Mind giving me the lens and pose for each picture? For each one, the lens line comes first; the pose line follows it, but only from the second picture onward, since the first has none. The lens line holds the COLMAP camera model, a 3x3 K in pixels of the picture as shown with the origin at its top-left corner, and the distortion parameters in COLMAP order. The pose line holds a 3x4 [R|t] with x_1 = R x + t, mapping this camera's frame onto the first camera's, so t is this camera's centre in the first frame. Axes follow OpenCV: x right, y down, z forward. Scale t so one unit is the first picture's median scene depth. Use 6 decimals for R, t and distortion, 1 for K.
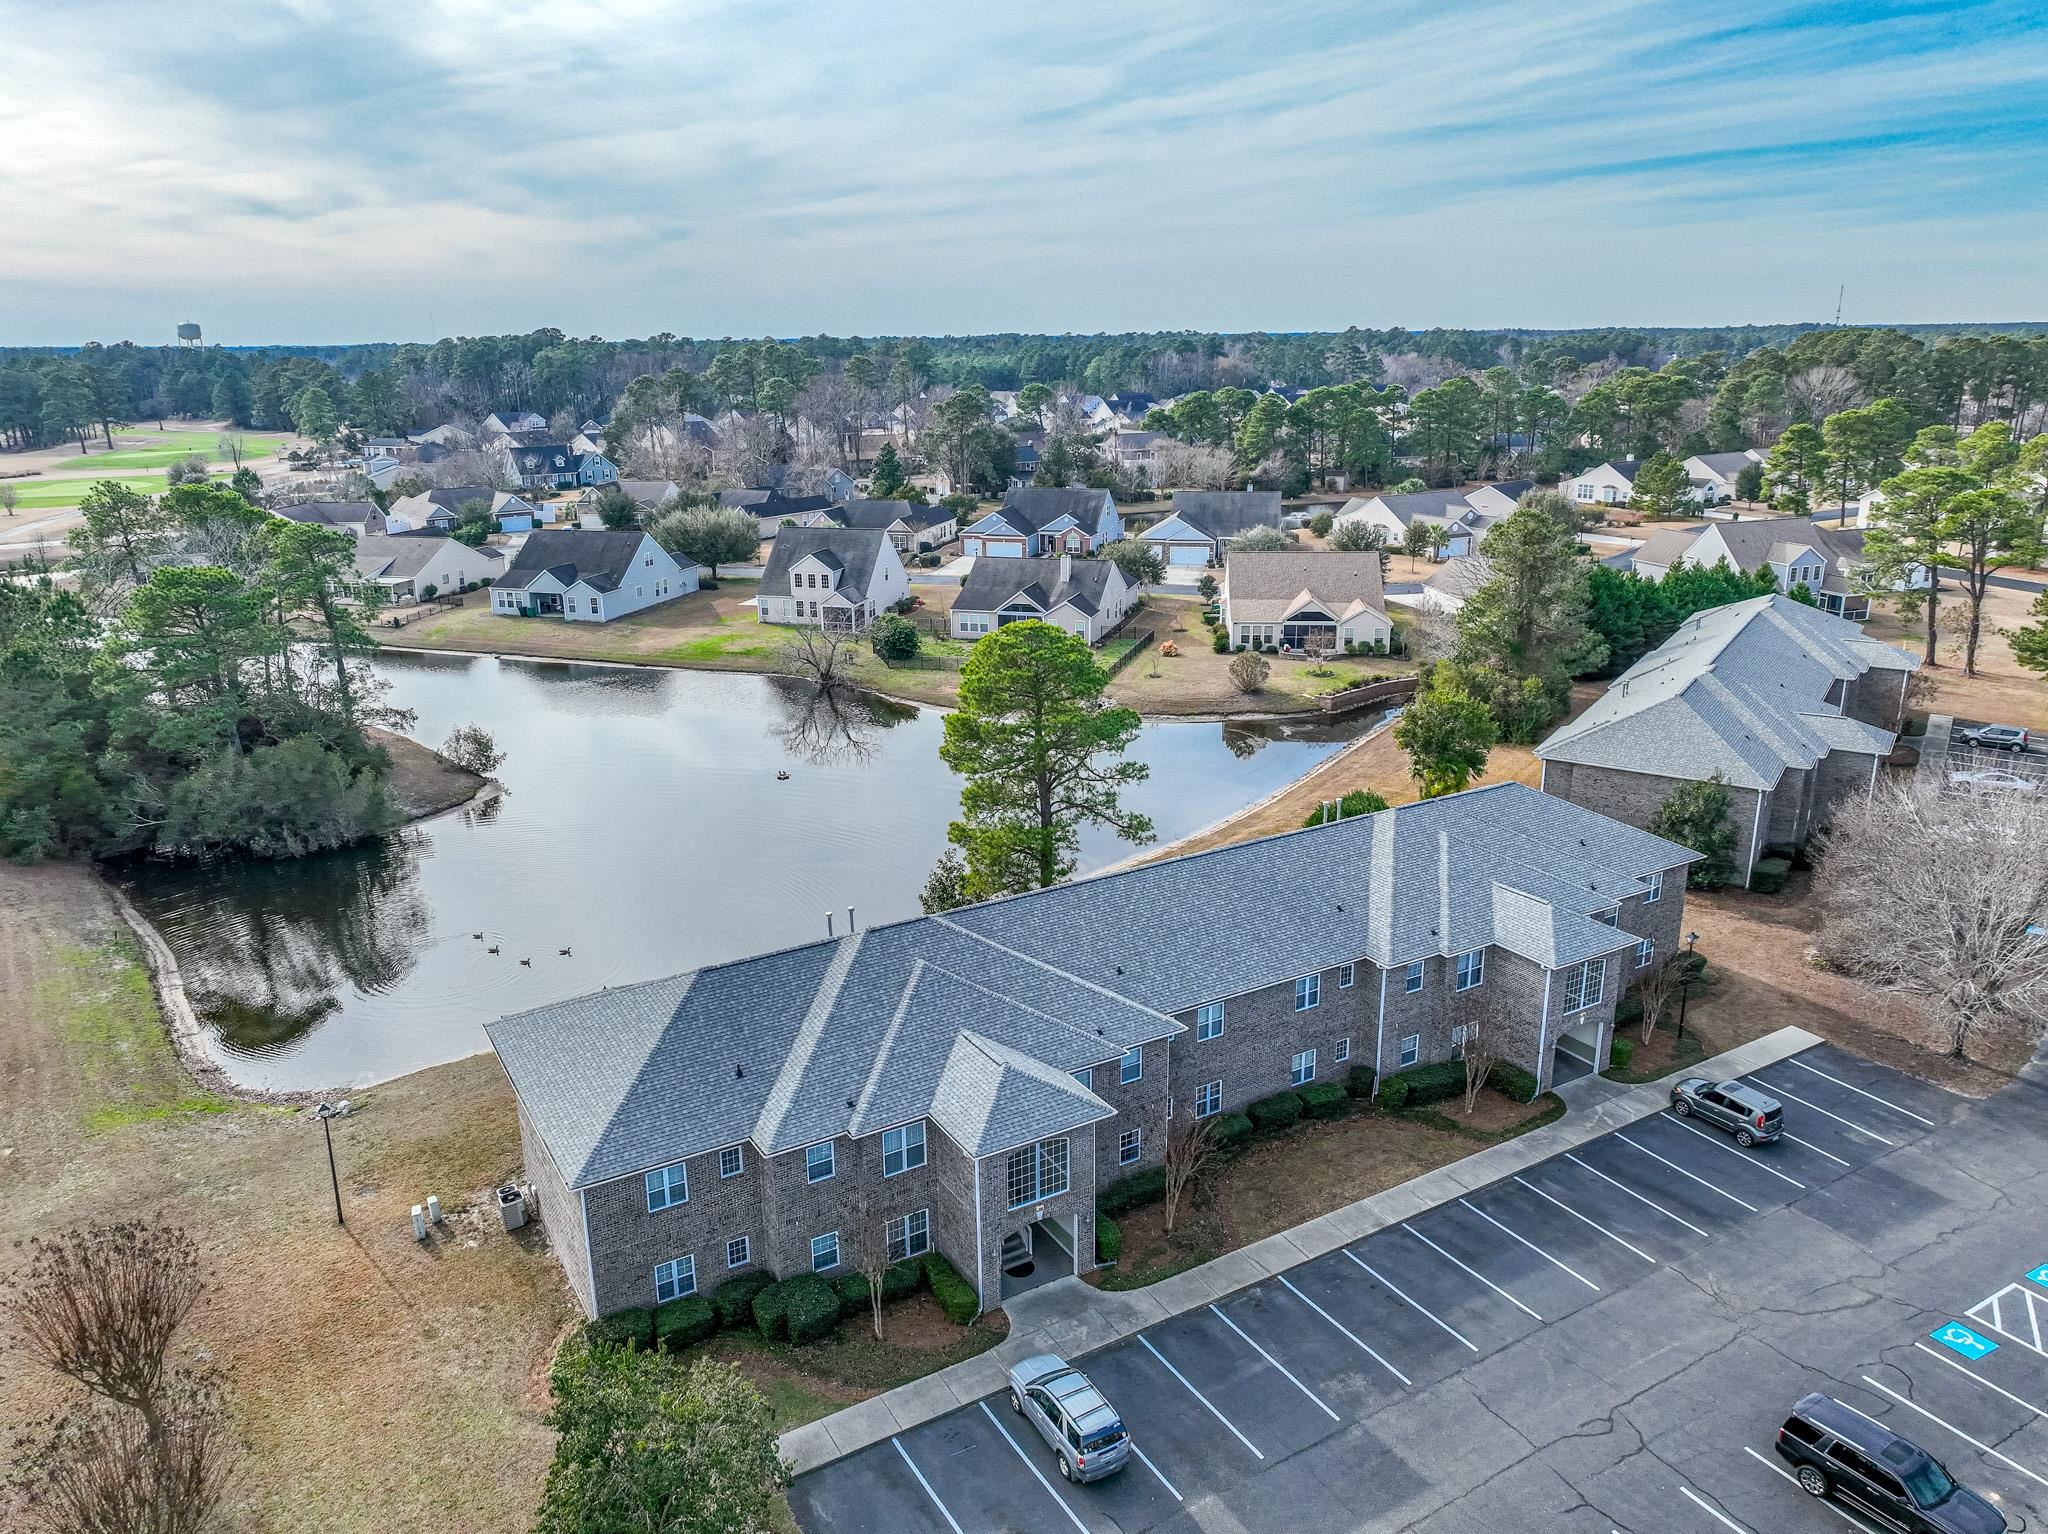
lens RADIAL K [[1441.4, 0, 1023.4], [0, 1441.4, 763.1], [0, 0, 1]] dist [-0.003014, 0.018598]
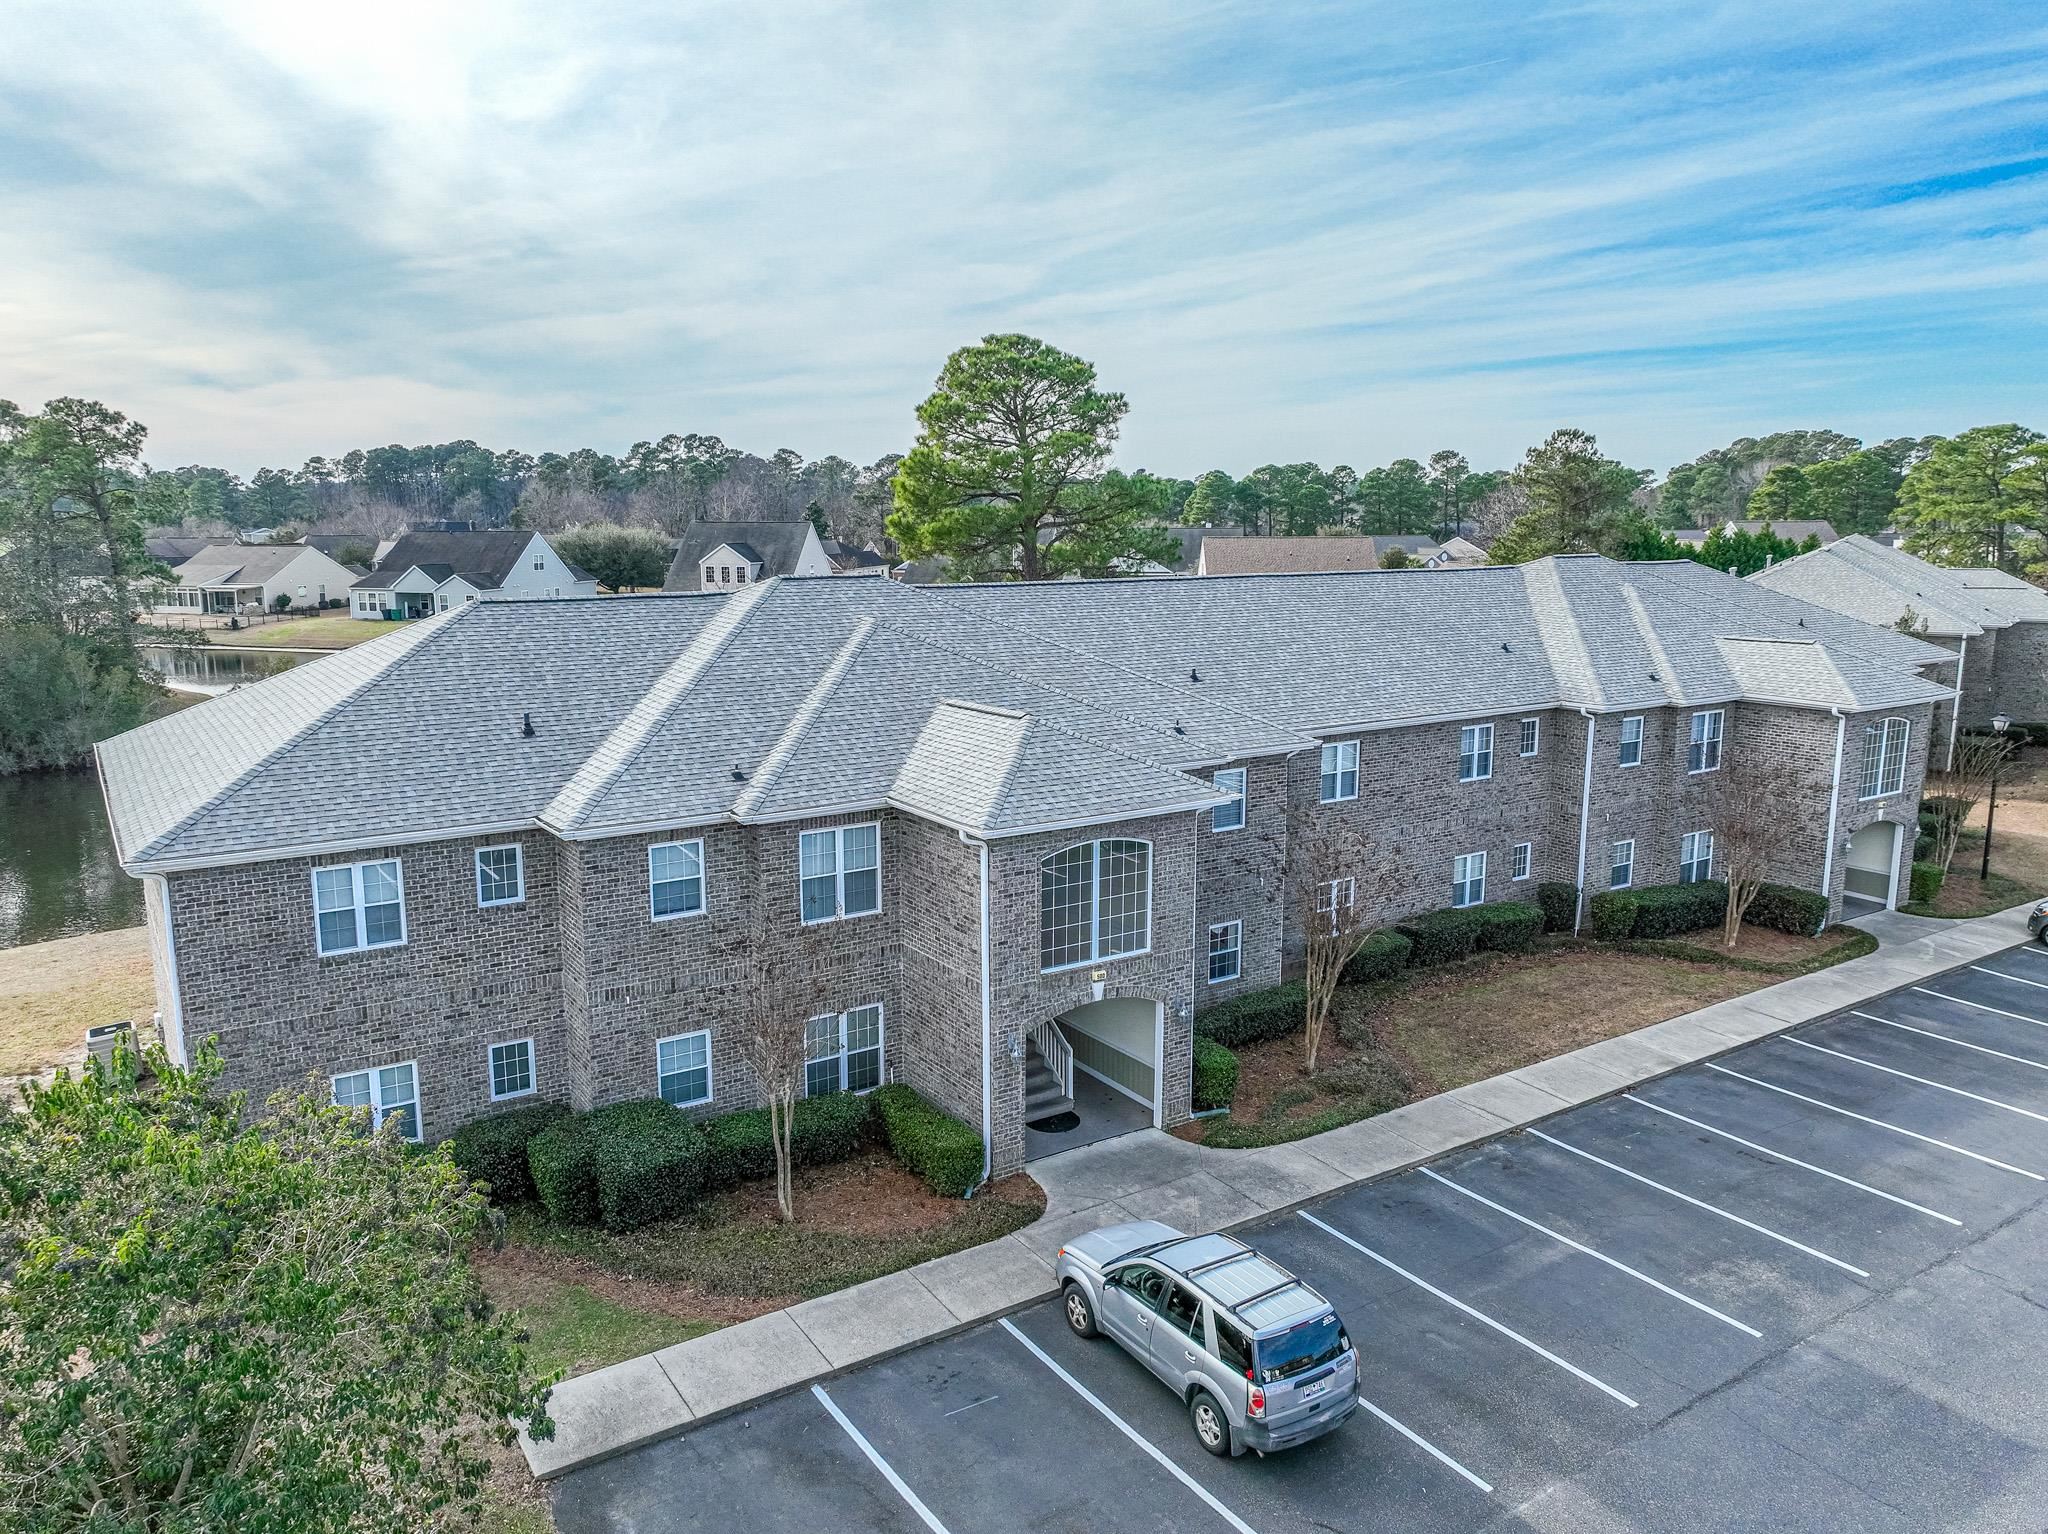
lens RADIAL K [[1441.4, 0, 1023.4], [0, 1441.4, 763.1], [0, 0, 1]] dist [-0.003014, 0.018598]
pose [[0.998600, 0.002538, 0.052841, -0.036825], [0.003558, 0.993366, -0.114945, 0.244907], [-0.052782, 0.114972, 0.991966, 0.395837]]
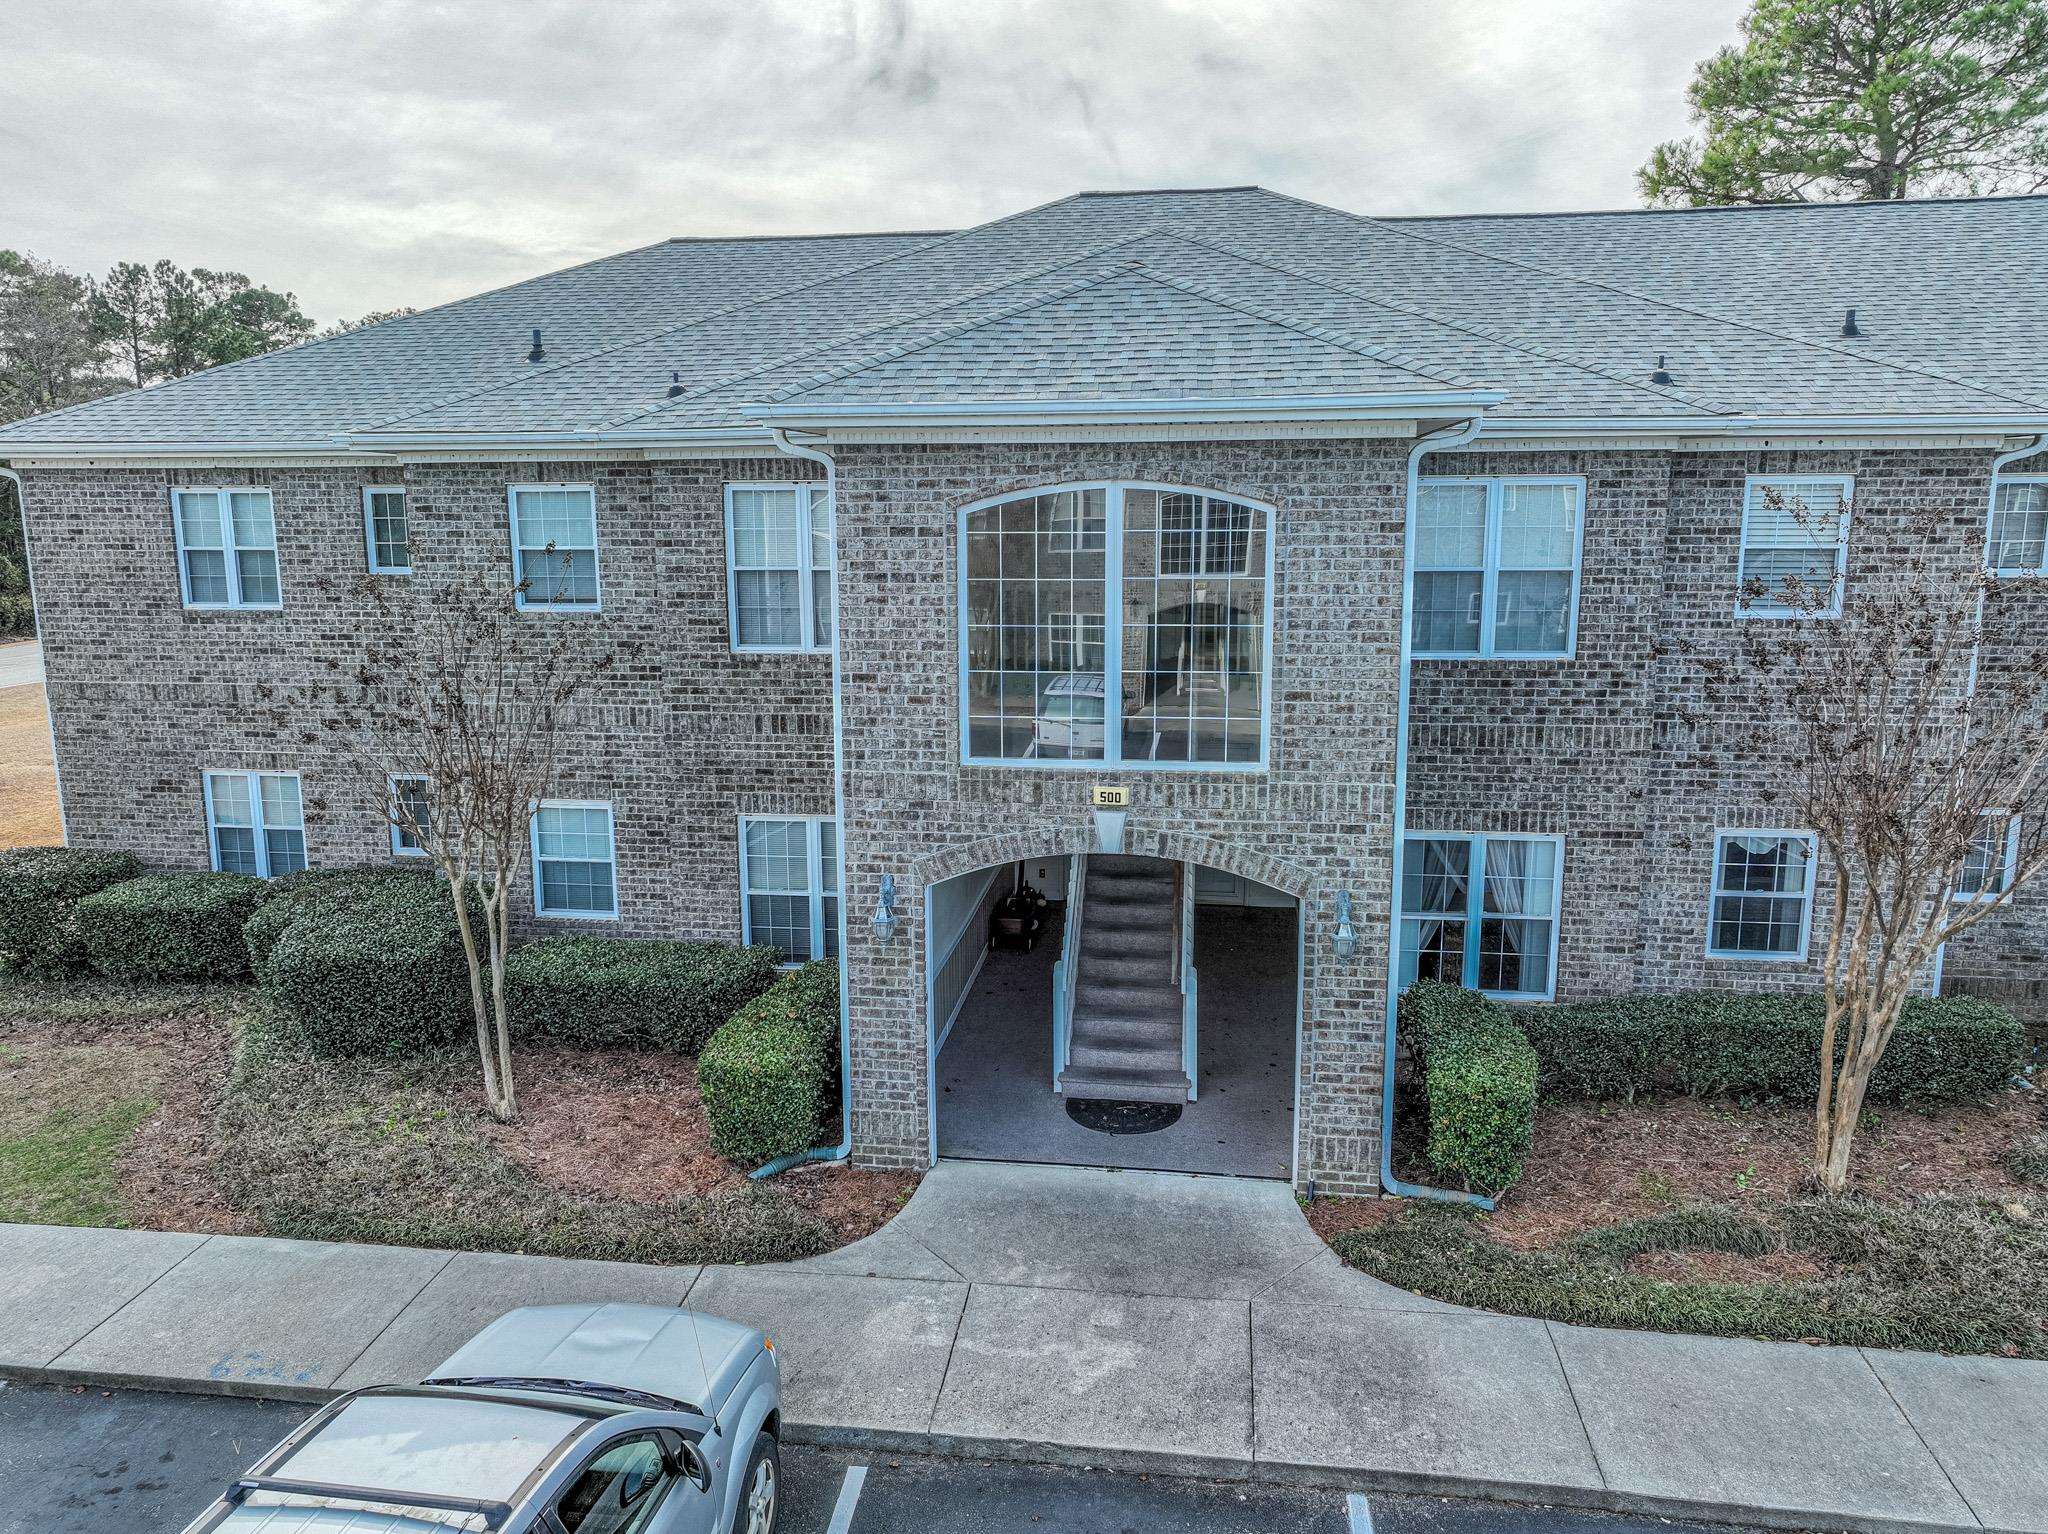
lens RADIAL K [[1441.4, 0, 1023.4], [0, 1441.4, 763.1], [0, 0, 1]] dist [-0.003014, 0.018598]
pose [[0.783215, 0.116621, -0.610716, 0.120411], [-0.180216, 0.982666, -0.043470, 0.265128], [0.595061, 0.144108, 0.790655, 0.674918]]
